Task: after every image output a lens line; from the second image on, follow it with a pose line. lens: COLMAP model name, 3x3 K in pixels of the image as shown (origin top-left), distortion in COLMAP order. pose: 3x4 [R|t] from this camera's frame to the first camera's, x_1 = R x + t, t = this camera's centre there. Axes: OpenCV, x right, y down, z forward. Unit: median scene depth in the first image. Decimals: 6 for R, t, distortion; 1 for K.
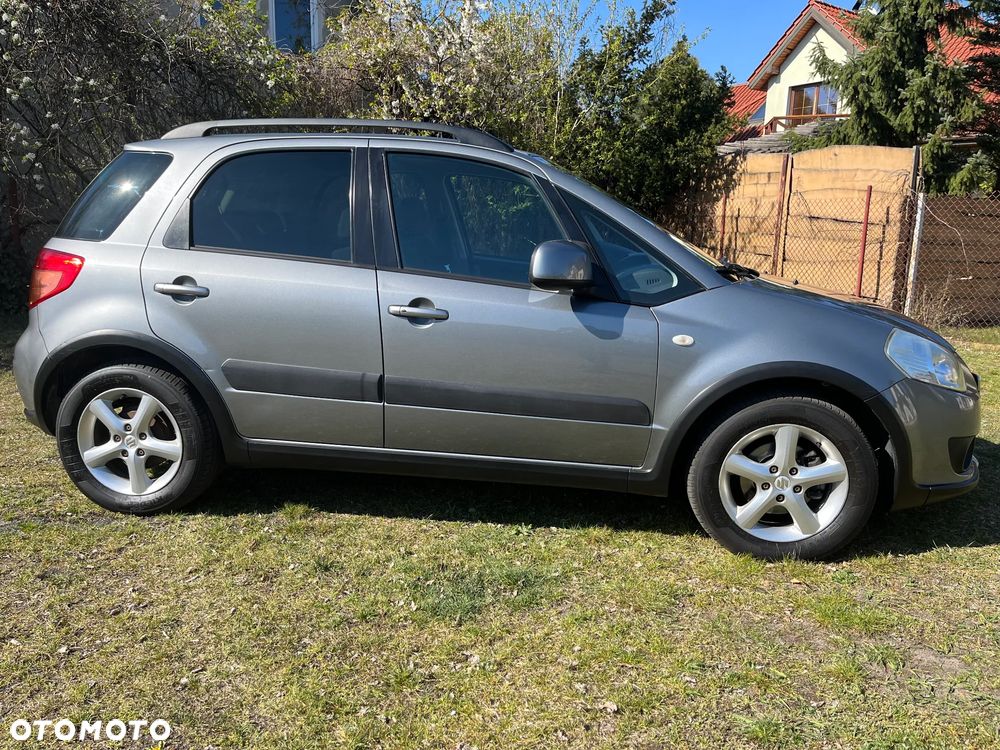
lens RADIAL K [[771.6, 0, 500.0], [0, 771.6, 375.0], [0, 0, 1]] dist [-0.001763, -0.004719]
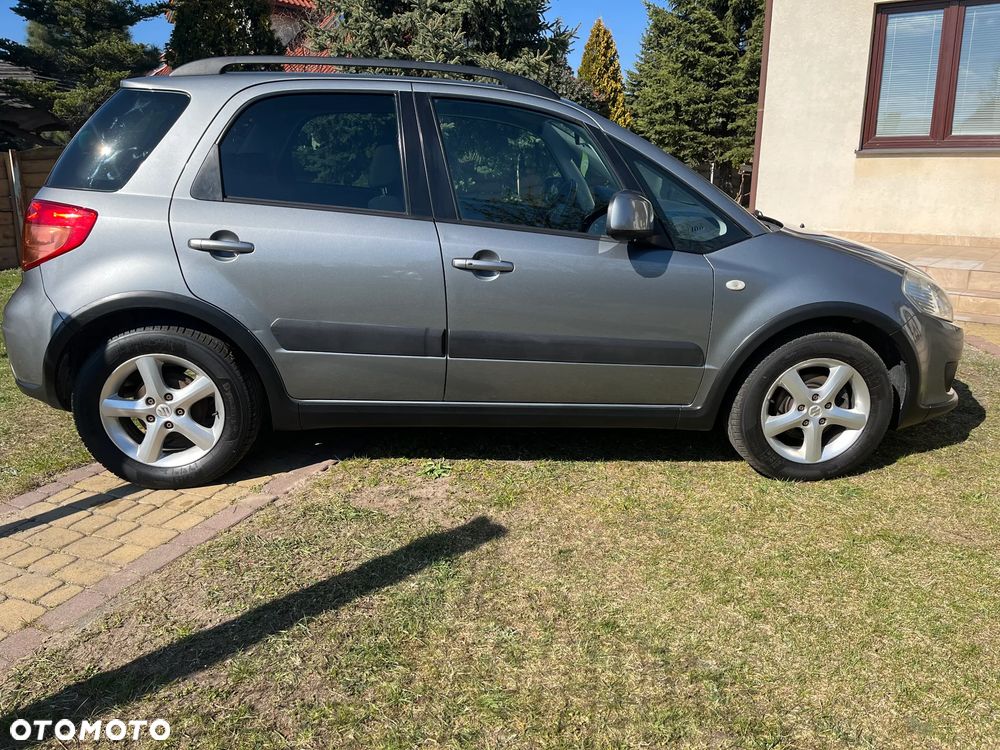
lens RADIAL K [[764.9, 0, 499.0], [0, 764.9, 388.0], [0, 0, 1]] dist [0.048121, -0.069961]
pose [[0.977800, -0.056533, 0.201772, -0.286747], [0.037579, 0.994617, 0.096564, -0.016977], [-0.206145, -0.086838, 0.974661, 0.012606]]
